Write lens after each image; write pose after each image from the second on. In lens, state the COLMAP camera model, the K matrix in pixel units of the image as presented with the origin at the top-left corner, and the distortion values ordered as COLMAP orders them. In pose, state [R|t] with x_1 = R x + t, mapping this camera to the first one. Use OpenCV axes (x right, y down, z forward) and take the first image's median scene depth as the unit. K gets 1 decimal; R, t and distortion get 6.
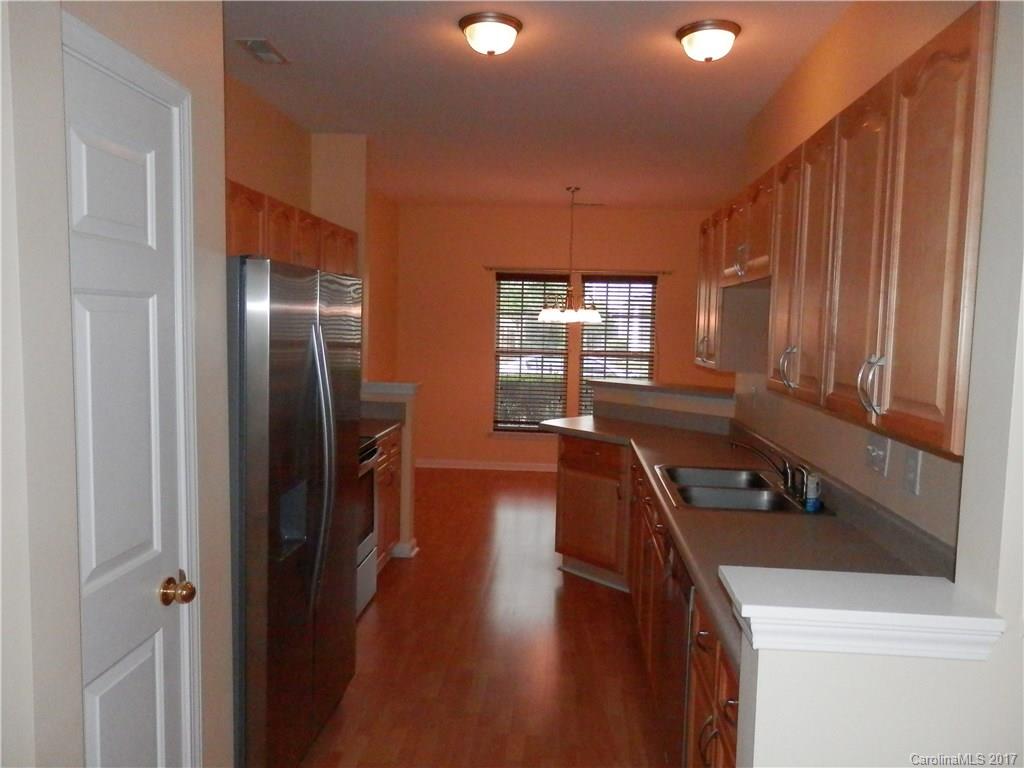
lens RADIAL K [[741.9, 0, 512.0], [0, 741.9, 384.0], [0, 0, 1]] dist [0.002793, 0.000801]
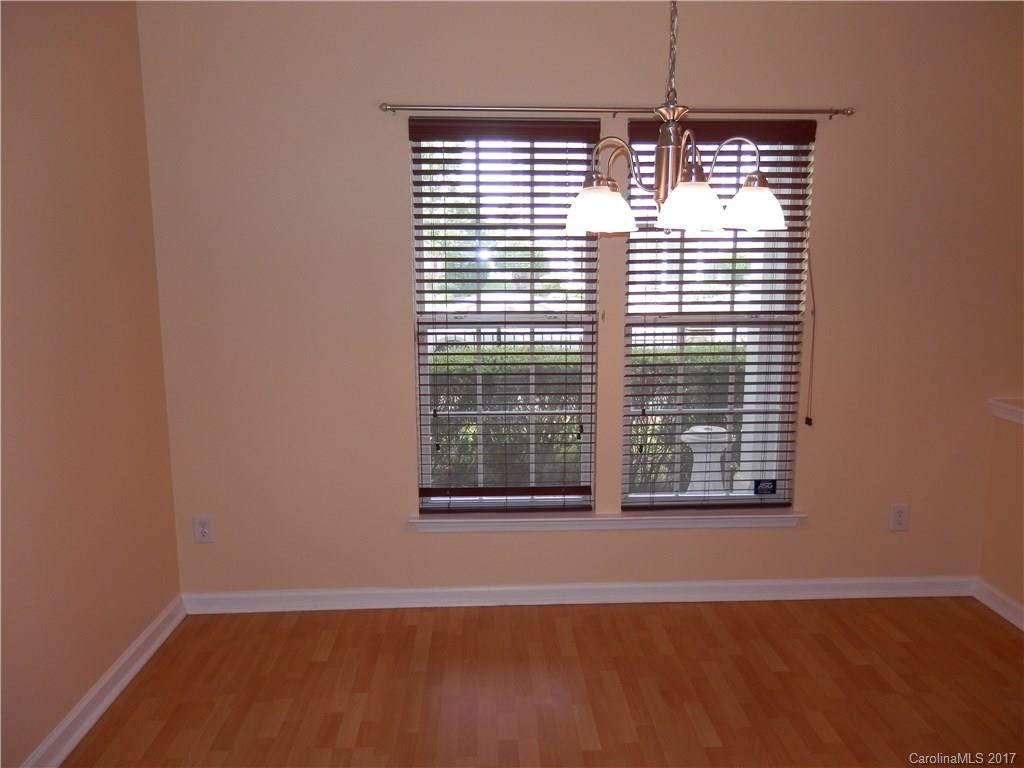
lens RADIAL K [[741.9, 0, 512.0], [0, 741.9, 384.0], [0, 0, 1]] dist [0.002793, 0.000801]
pose [[0.990366, -0.047351, 0.130124, -0.024508], [0.037084, 0.996087, 0.080226, -0.040838], [-0.133414, -0.074627, 0.988247, 0.589727]]
